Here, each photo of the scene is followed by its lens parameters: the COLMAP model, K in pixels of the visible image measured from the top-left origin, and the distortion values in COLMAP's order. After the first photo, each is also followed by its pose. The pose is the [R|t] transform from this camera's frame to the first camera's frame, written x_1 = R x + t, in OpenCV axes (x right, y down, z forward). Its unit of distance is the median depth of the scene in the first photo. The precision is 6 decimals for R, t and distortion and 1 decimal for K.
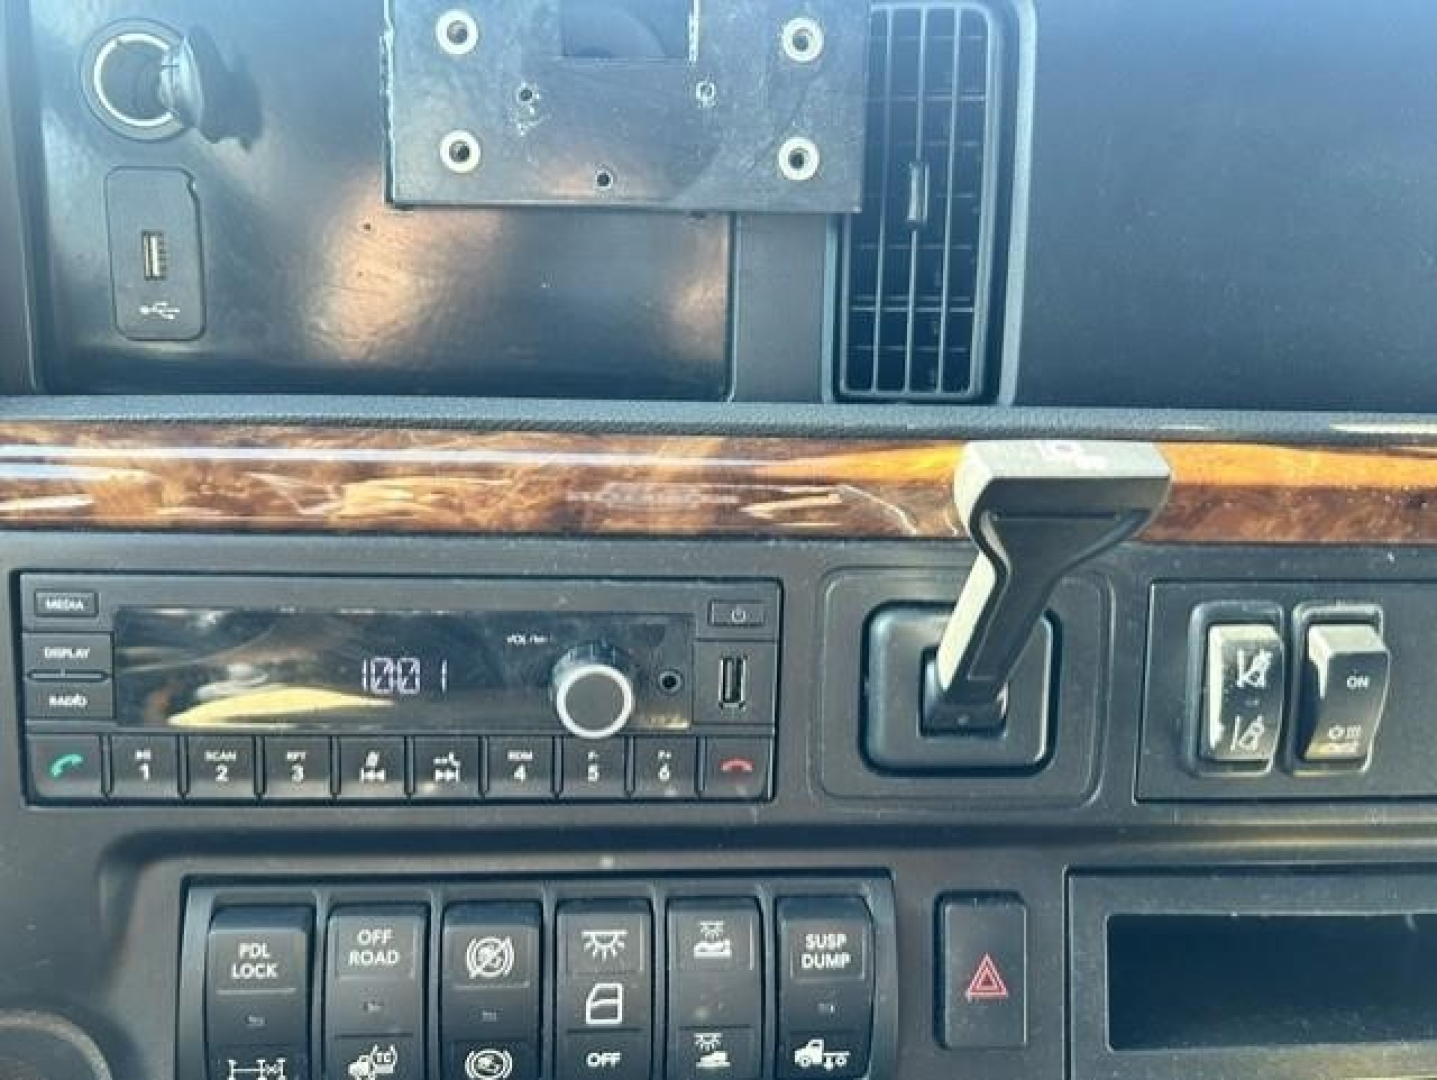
lens RADIAL K [[1151.6, 0, 718.5], [0, 1151.6, 540.0], [0, 0, 1]] dist [0.009258, 0.001685]
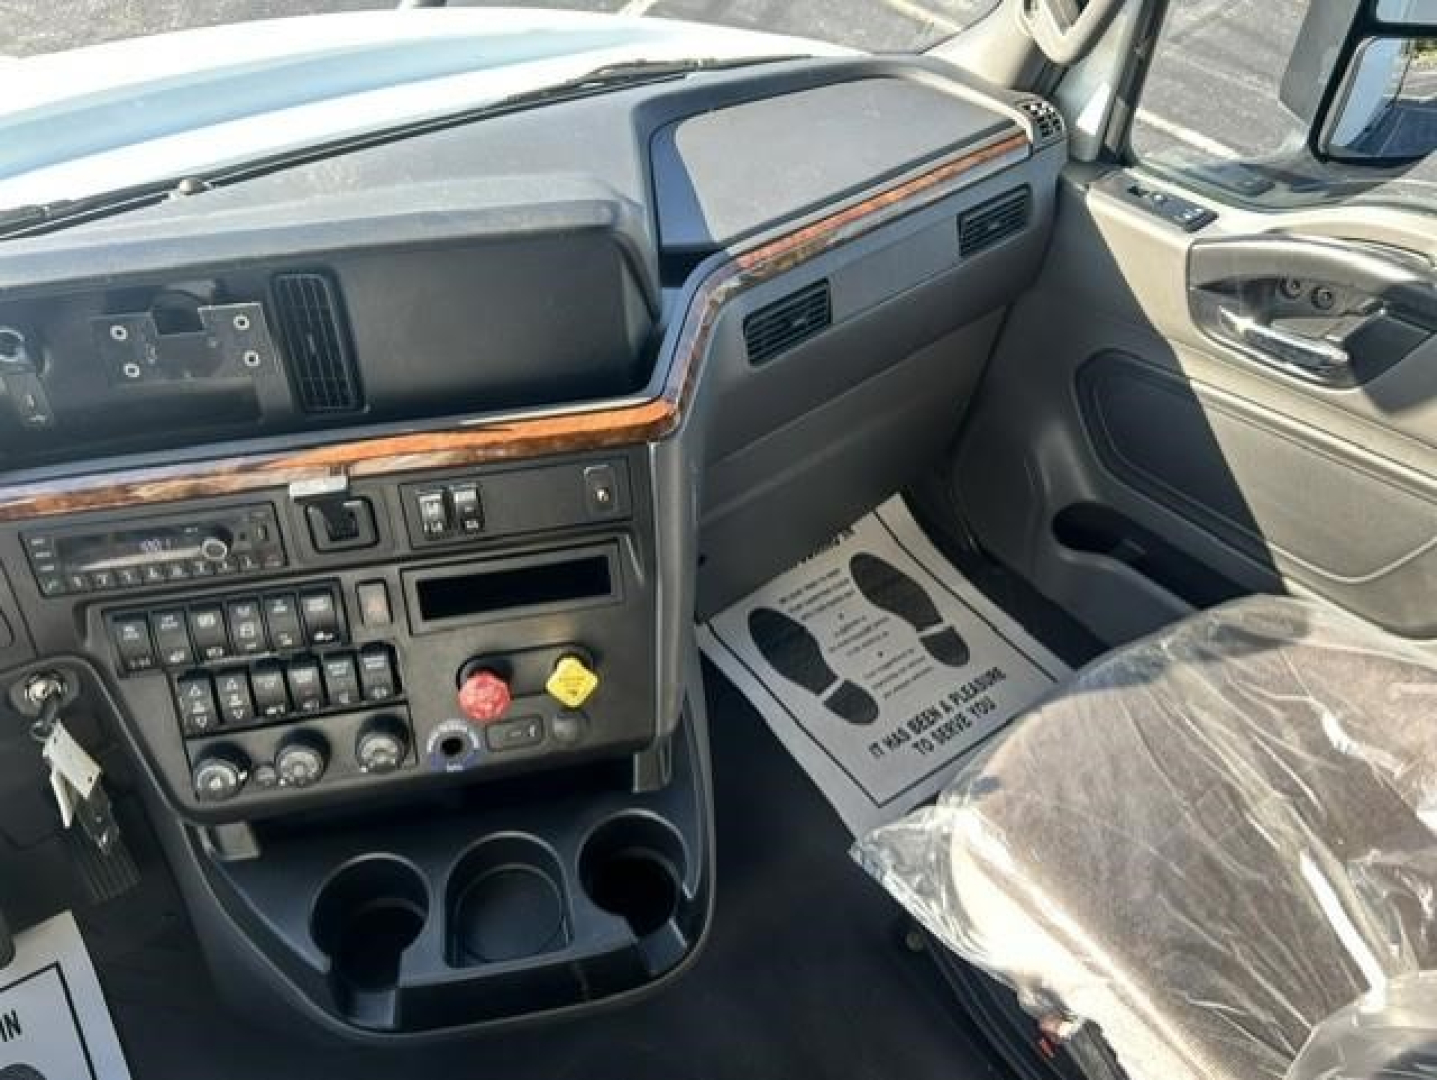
lens RADIAL K [[1151.6, 0, 718.5], [0, 1151.6, 540.0], [0, 0, 1]] dist [0.009258, 0.001685]
pose [[0.989075, -0.117859, 0.088548, 0.924918], [0.078040, 0.928216, 0.363765, -0.877419], [-0.125064, -0.352880, 0.927273, -2.007262]]
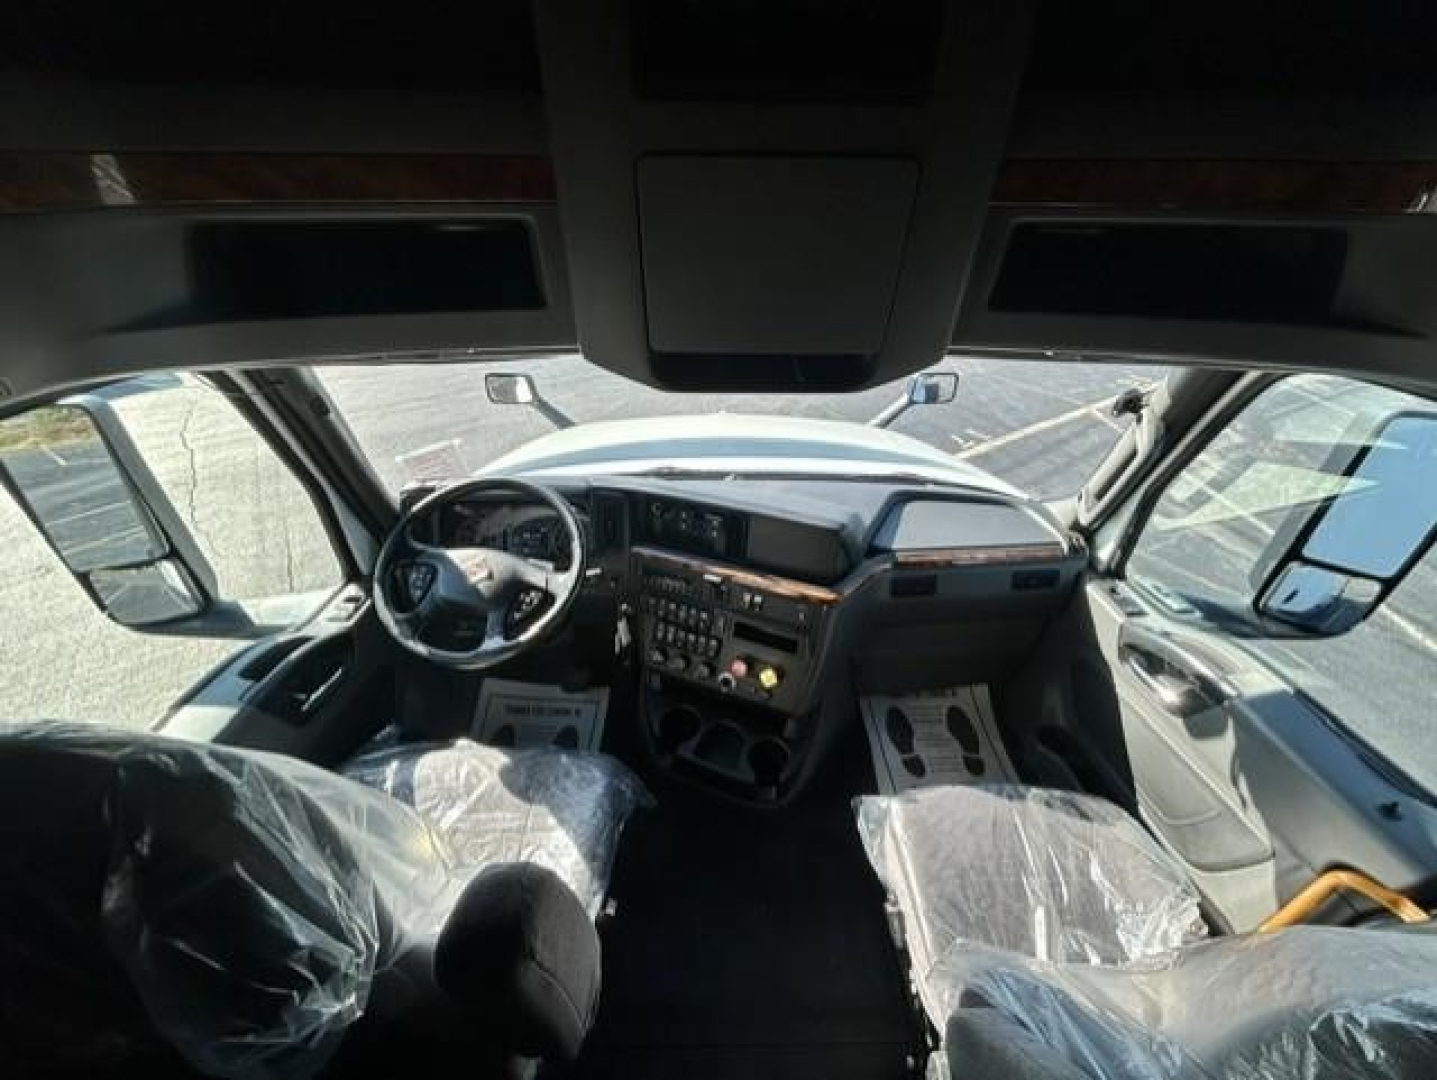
lens RADIAL K [[581.5, 0, 718.1], [0, 581.5, 532.1], [0, 0, 1]] dist [-0.000379, 0.000603]
pose [[0.888236, 0.219512, -0.403548, 2.033072], [-0.152548, 0.969542, 0.191618, -1.269519], [0.433319, -0.108641, 0.894669, -3.217046]]
